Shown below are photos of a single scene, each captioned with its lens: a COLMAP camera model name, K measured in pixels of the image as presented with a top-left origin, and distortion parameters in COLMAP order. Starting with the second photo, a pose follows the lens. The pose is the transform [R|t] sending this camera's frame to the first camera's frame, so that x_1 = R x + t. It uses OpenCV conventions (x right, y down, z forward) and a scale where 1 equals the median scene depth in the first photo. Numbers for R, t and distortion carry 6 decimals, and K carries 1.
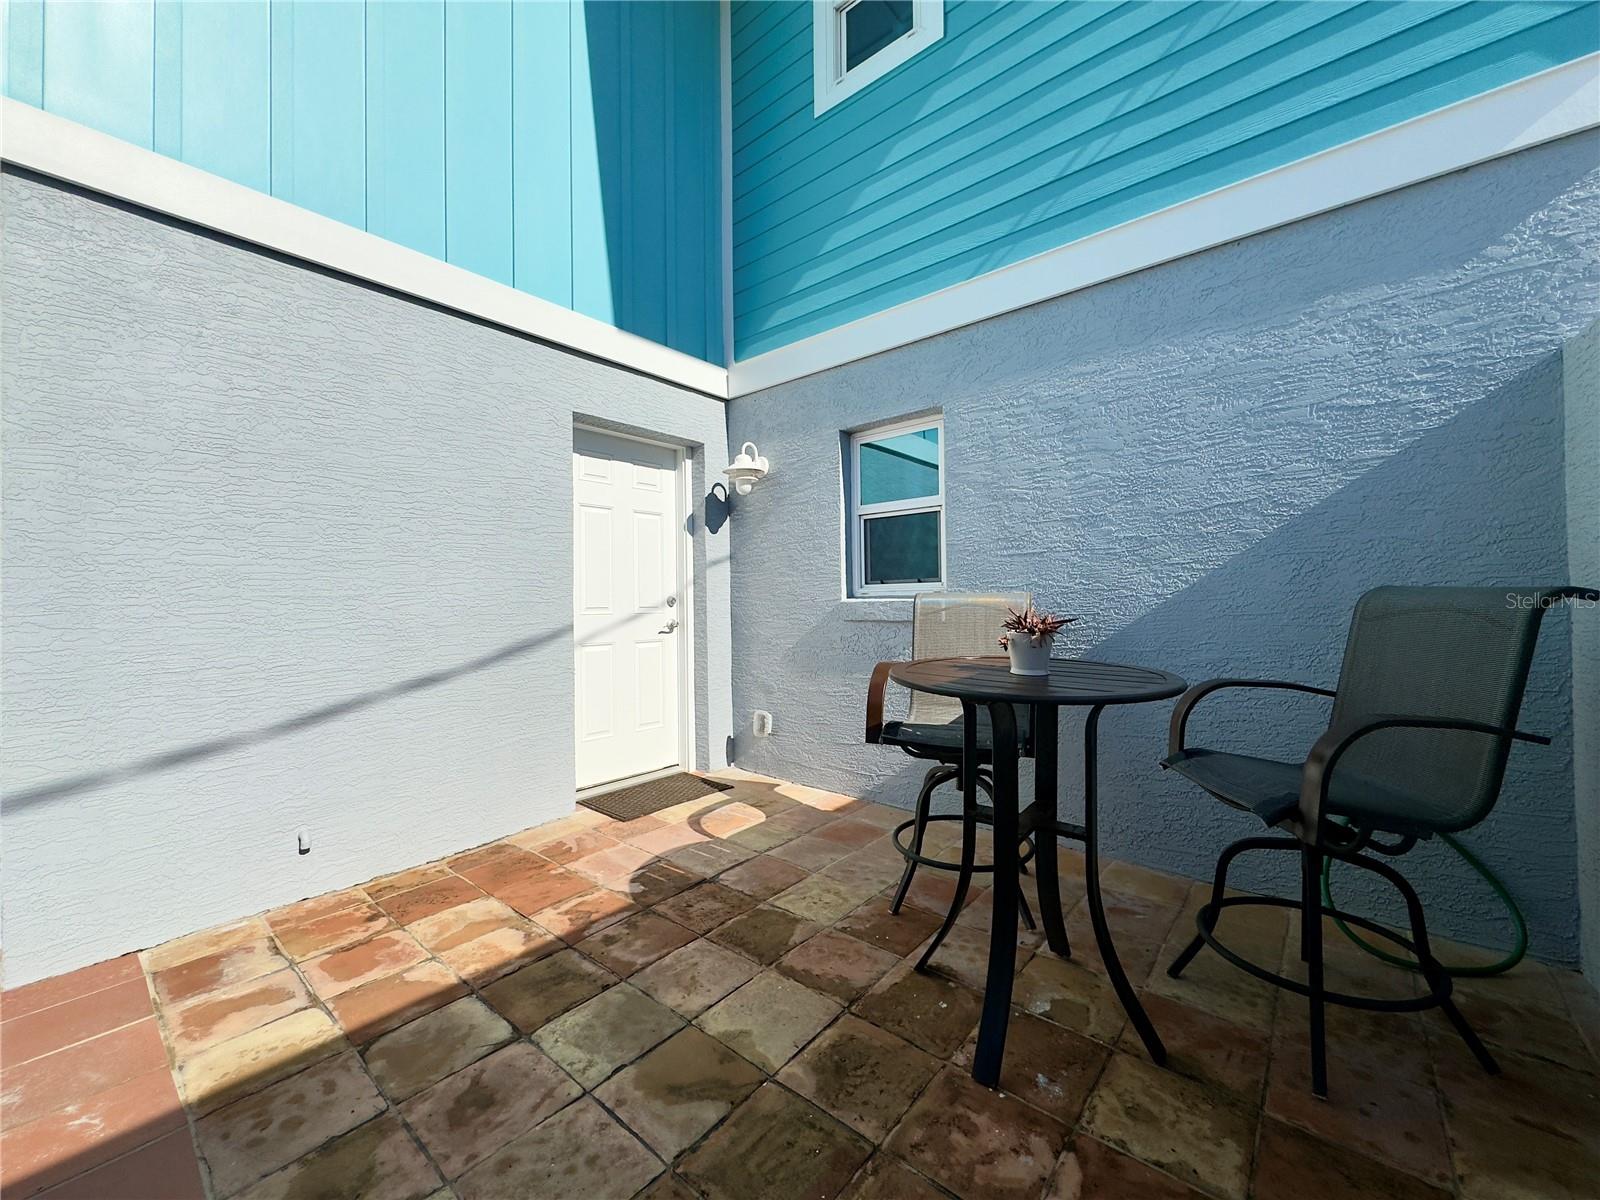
lens RADIAL K [[637.5, 0, 804.1], [0, 637.5, 596.1], [0, 0, 1]] dist [-0.002823, 0.000634]
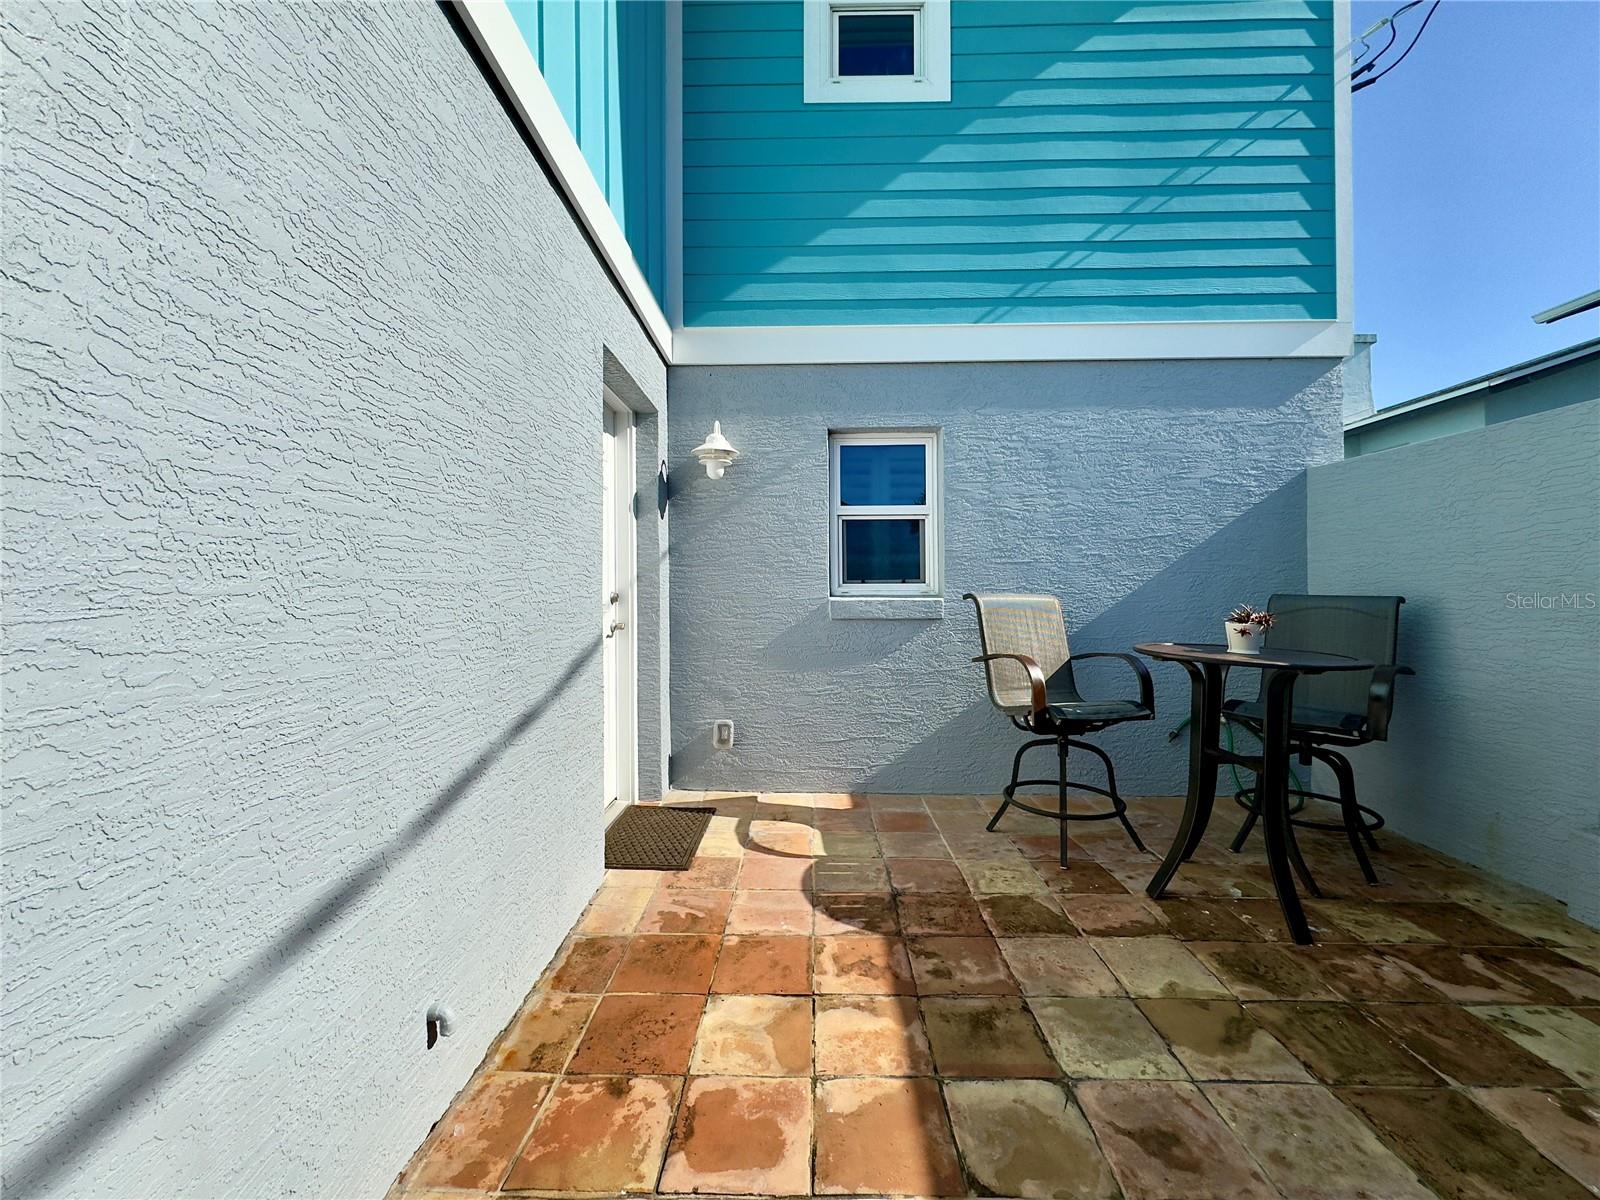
lens RADIAL K [[637.5, 0, 800.3], [0, 637.5, 596.5], [0, 0, 1]] dist [-0.002823, 0.000634]
pose [[0.776284, 0.012525, 0.630259, -0.928654], [-0.013298, 0.999905, -0.003491, 0.010798], [-0.630243, -0.005671, 0.776377, 0.384340]]
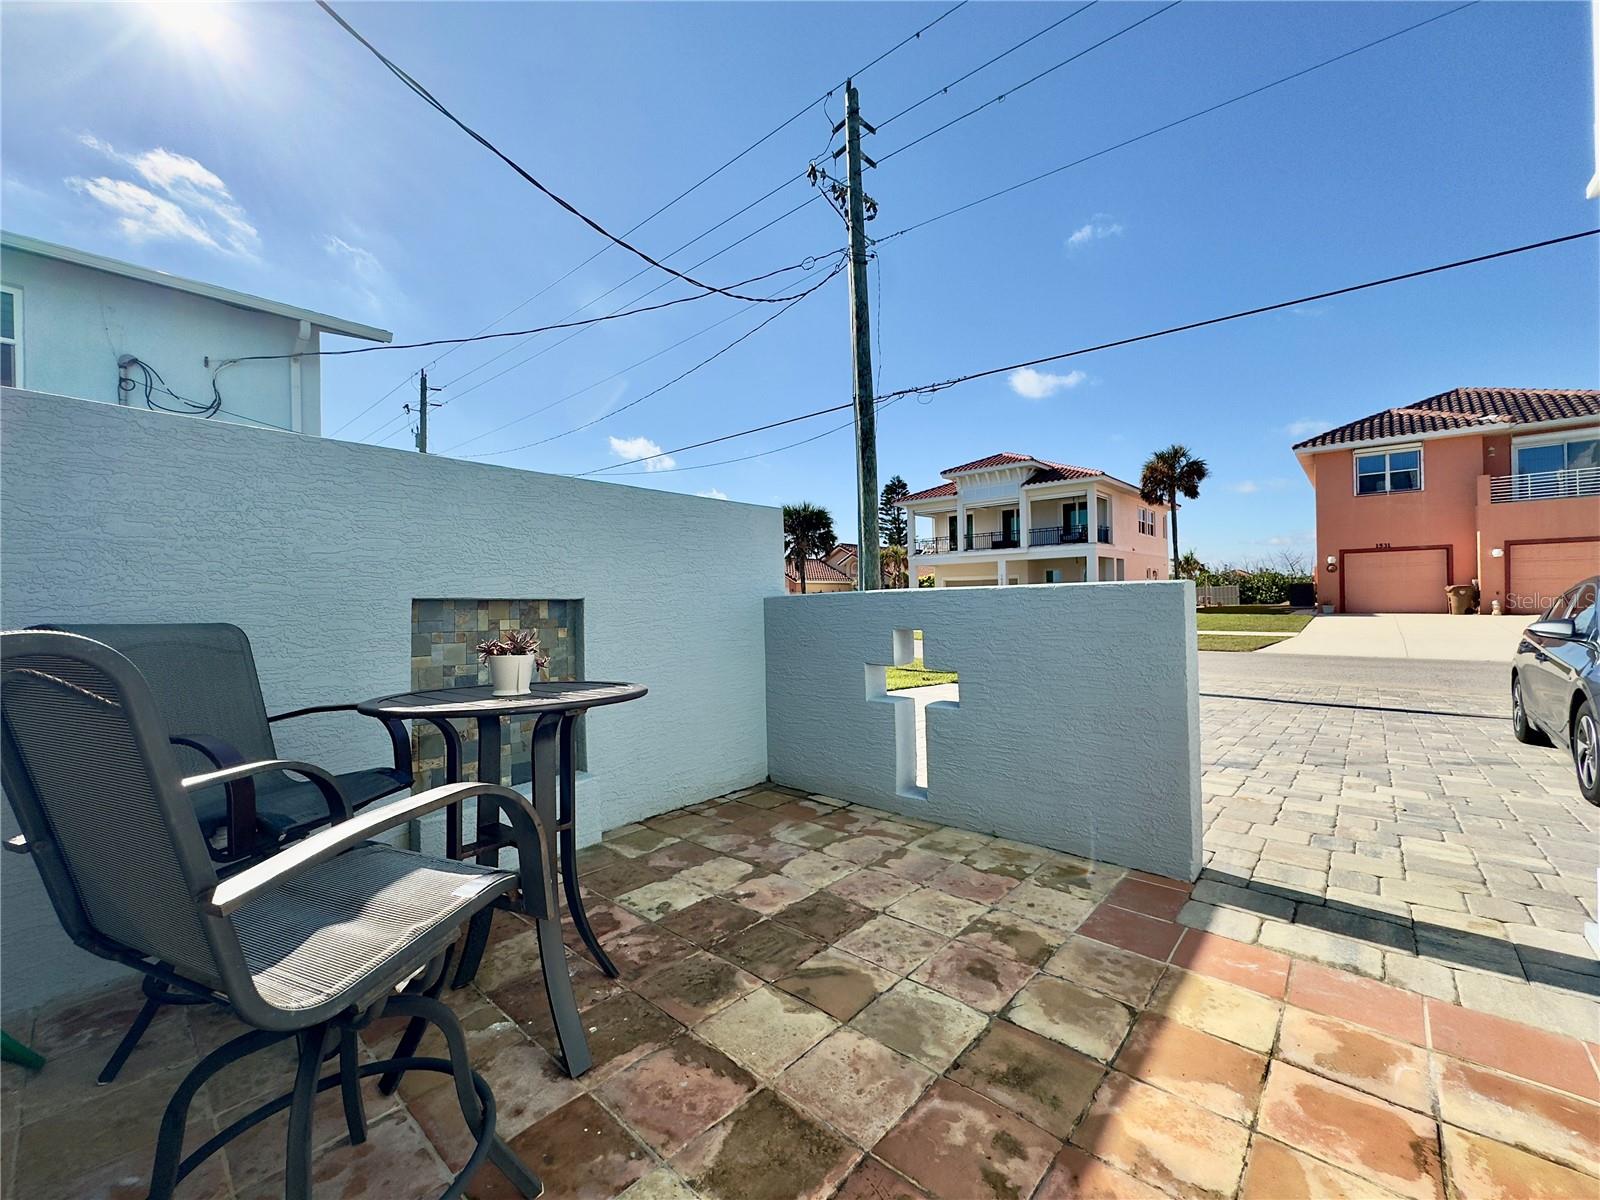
lens RADIAL K [[637.5, 0, 805.6], [0, 637.5, 598.7], [0, 0, 1]] dist [-0.002823, 0.000634]
pose [[-0.999105, 0.031821, 0.027873, -0.121855], [0.031515, 0.999439, -0.011337, -0.007836], [-0.028218, -0.010448, -0.999547, 1.482529]]
